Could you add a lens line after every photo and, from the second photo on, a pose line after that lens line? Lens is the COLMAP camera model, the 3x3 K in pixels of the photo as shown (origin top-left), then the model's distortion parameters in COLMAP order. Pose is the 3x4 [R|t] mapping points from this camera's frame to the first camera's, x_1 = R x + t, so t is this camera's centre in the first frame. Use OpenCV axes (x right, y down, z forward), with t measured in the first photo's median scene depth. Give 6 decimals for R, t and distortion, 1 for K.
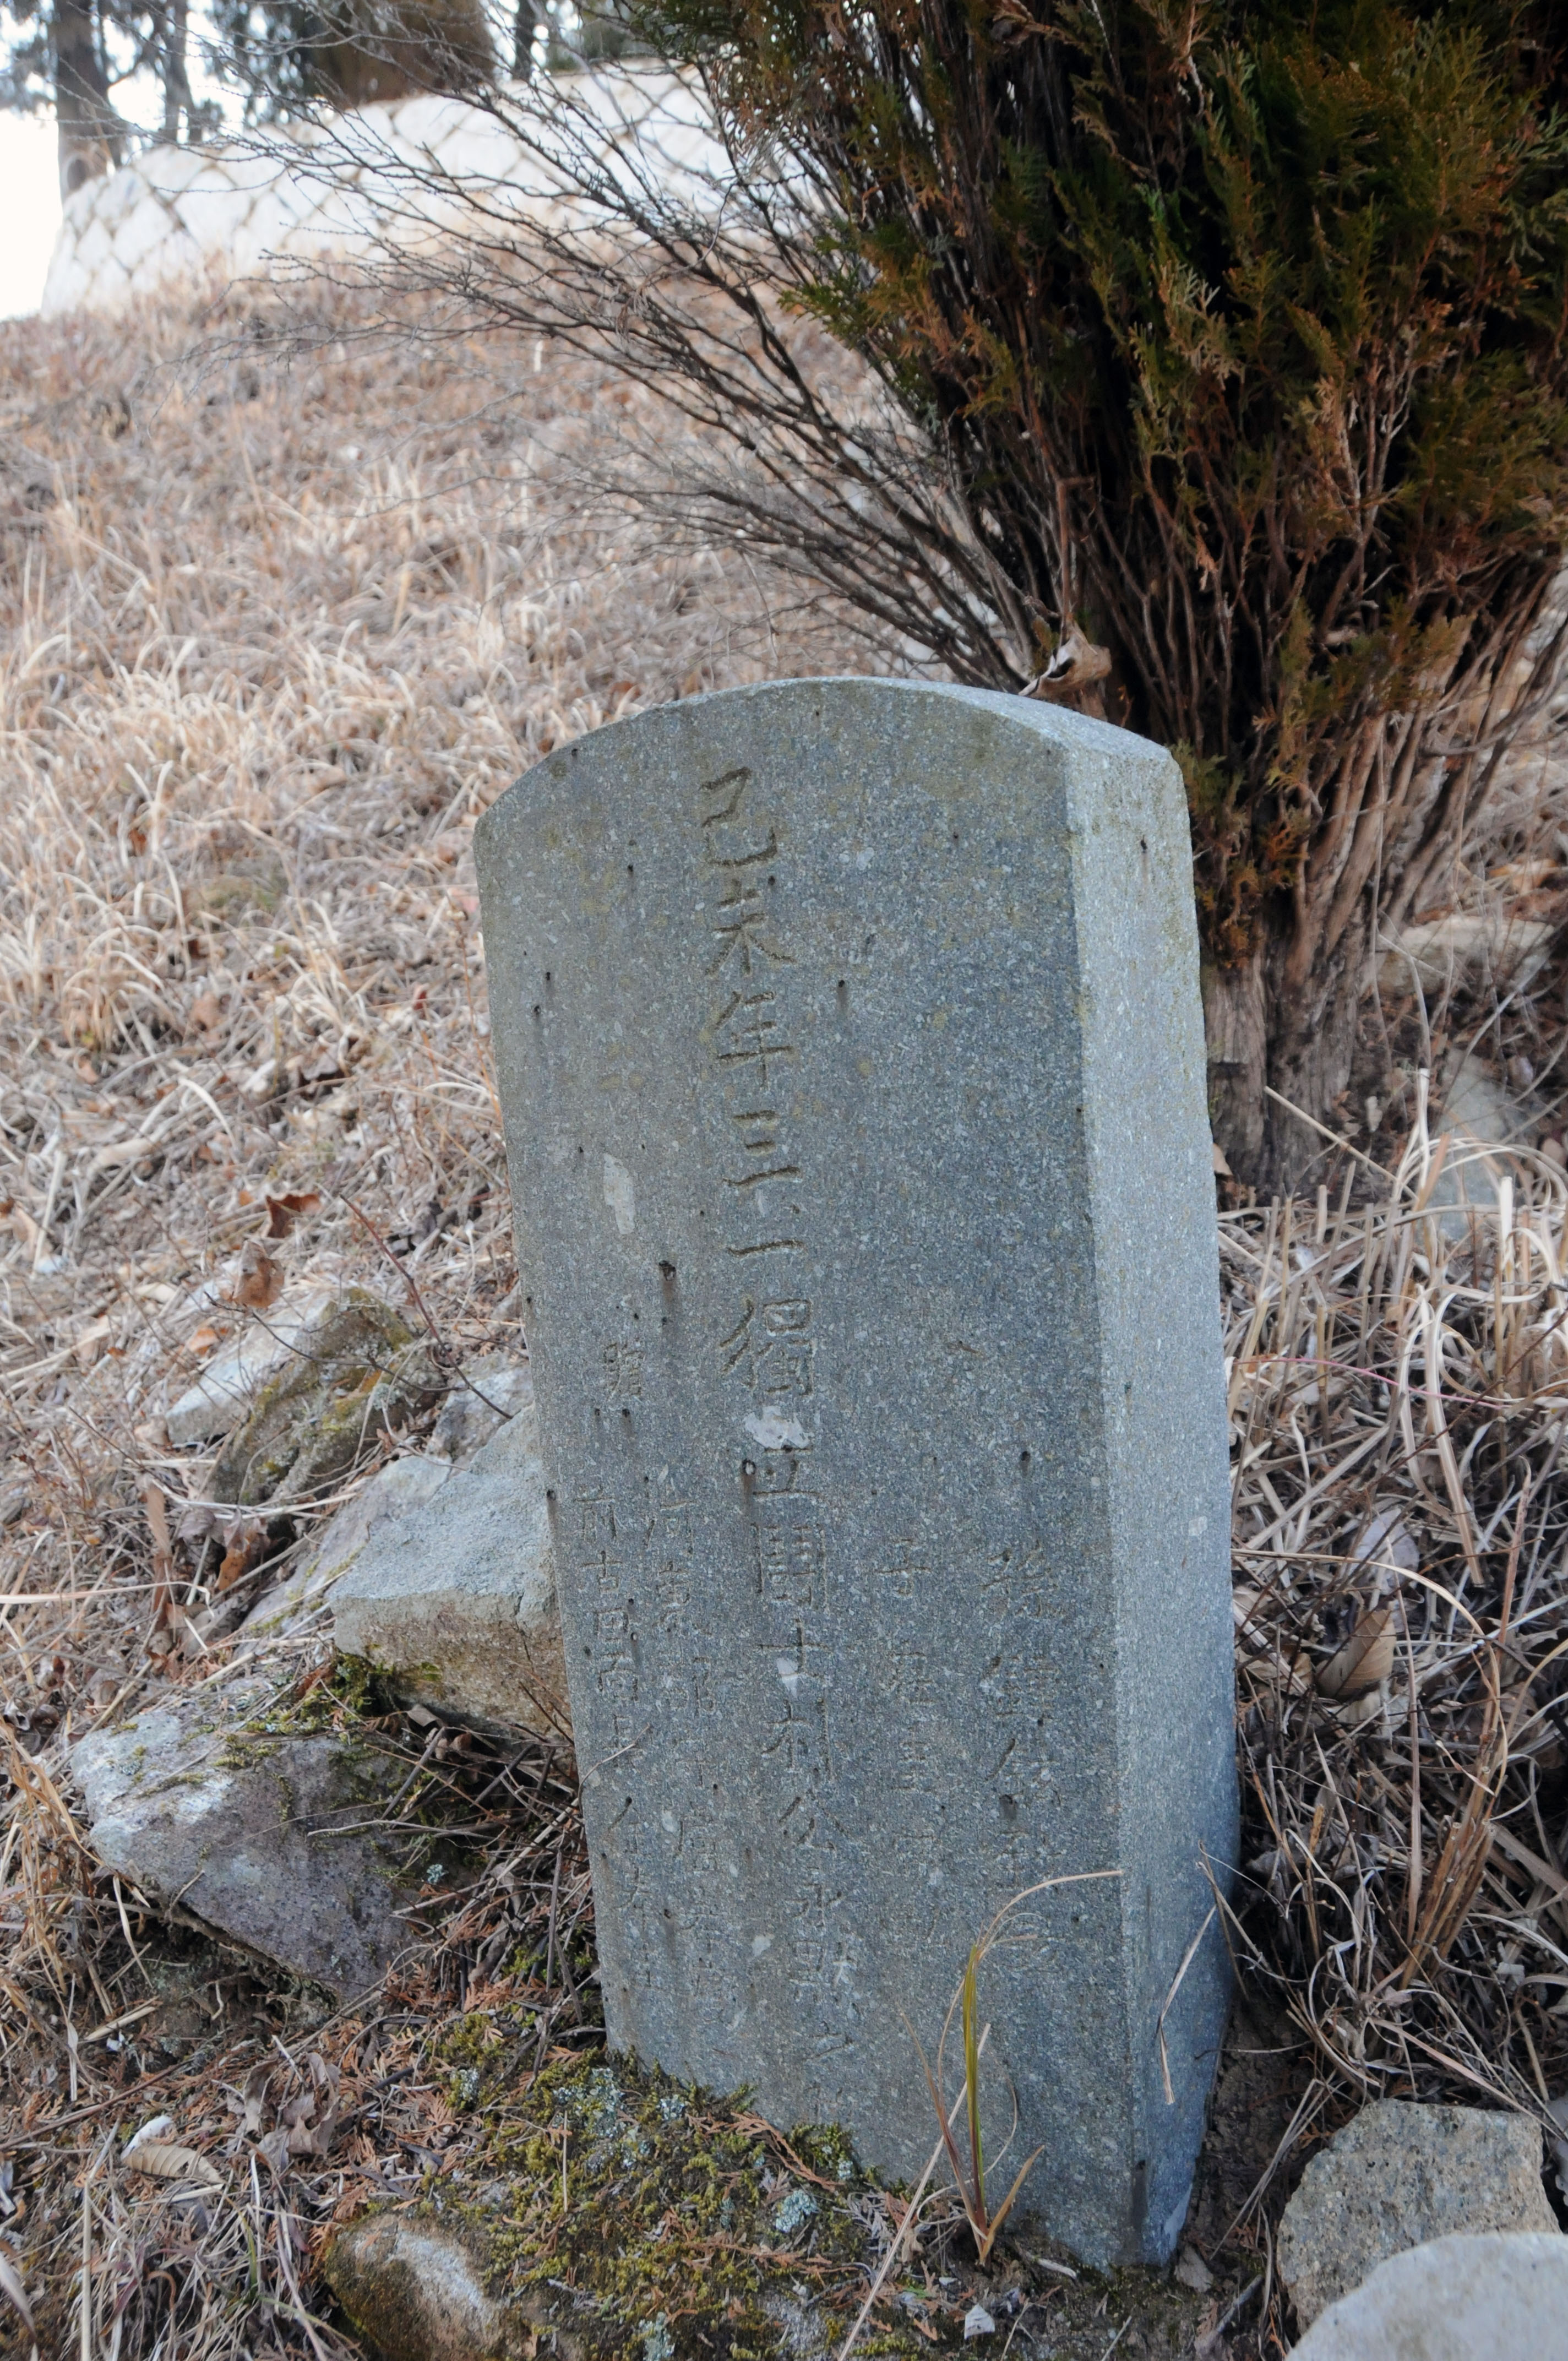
lens RADIAL K [[1816.3, 0, 793.9], [0, 1816.3, 1194.2], [0, 0, 1]] dist [-0.136572, 0.072348]
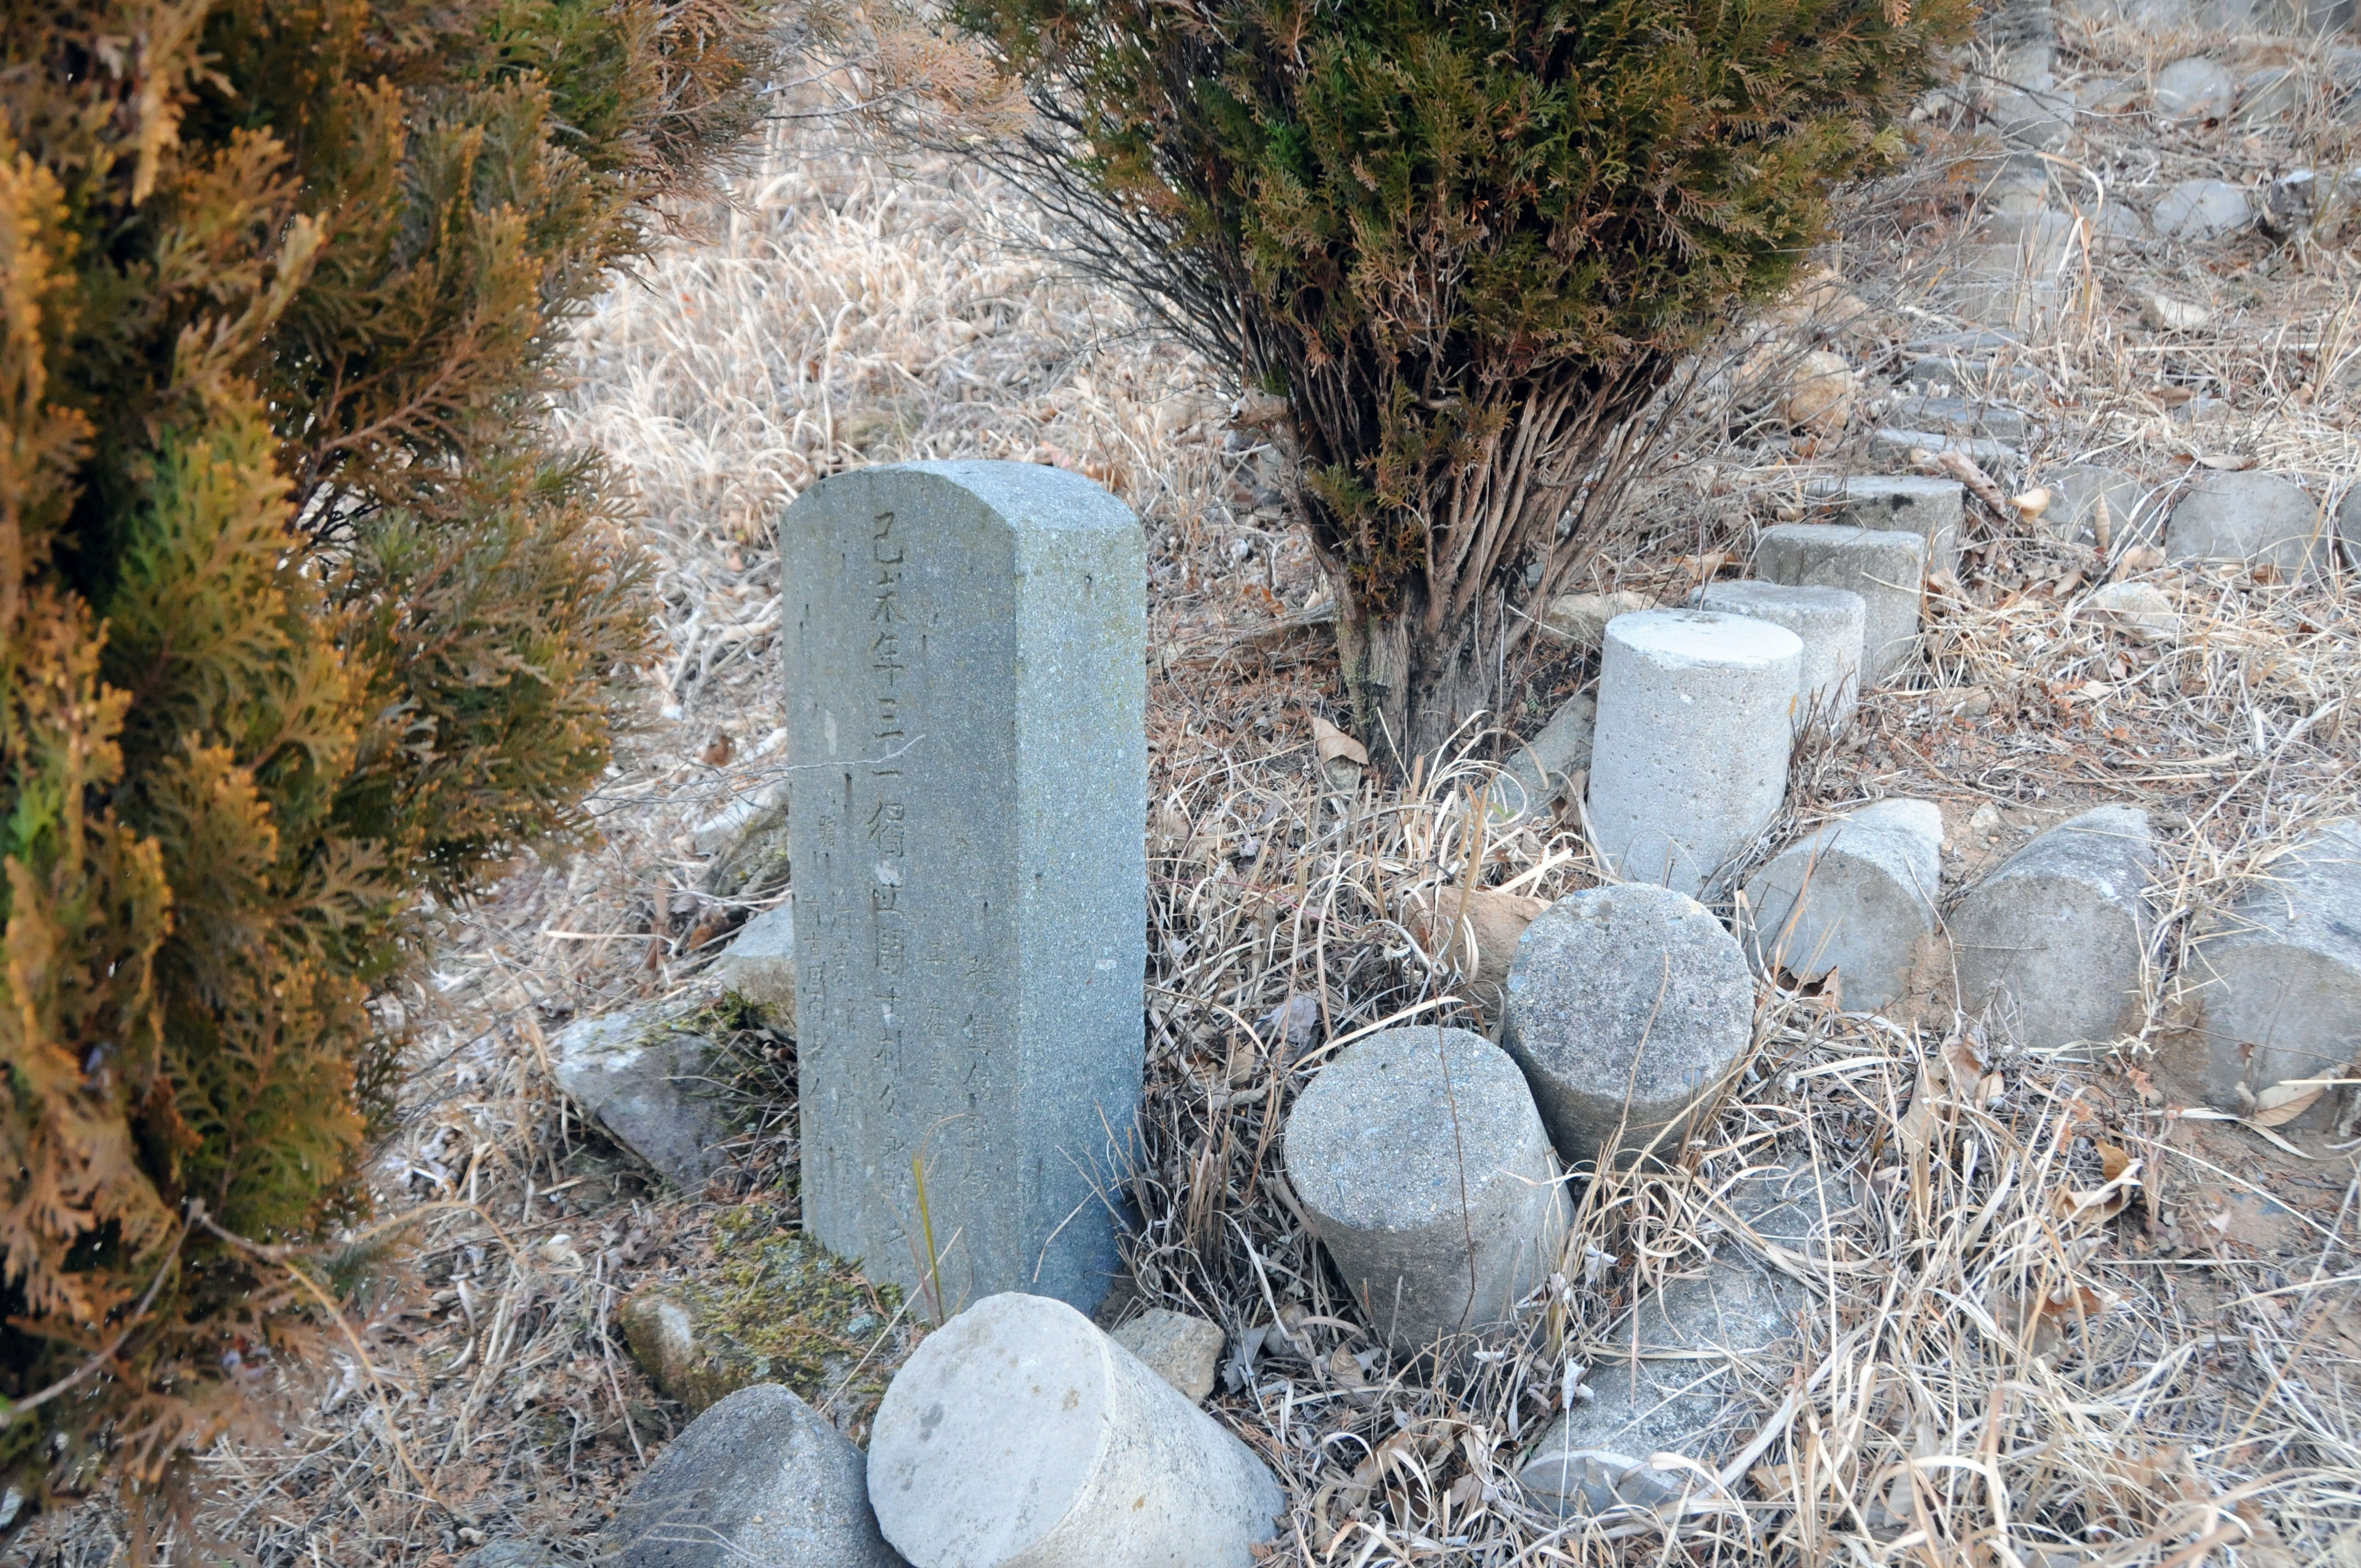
lens RADIAL K [[1816.3, 0, 1180.4], [0, 1816.3, 780.2], [0, 0, 1]] dist [-0.136572, 0.072348]
pose [[0.973499, 0.132971, -0.186062, 0.416218], [-0.123948, 0.990511, 0.059368, -0.073343], [0.192190, -0.034732, 0.980743, -0.489110]]
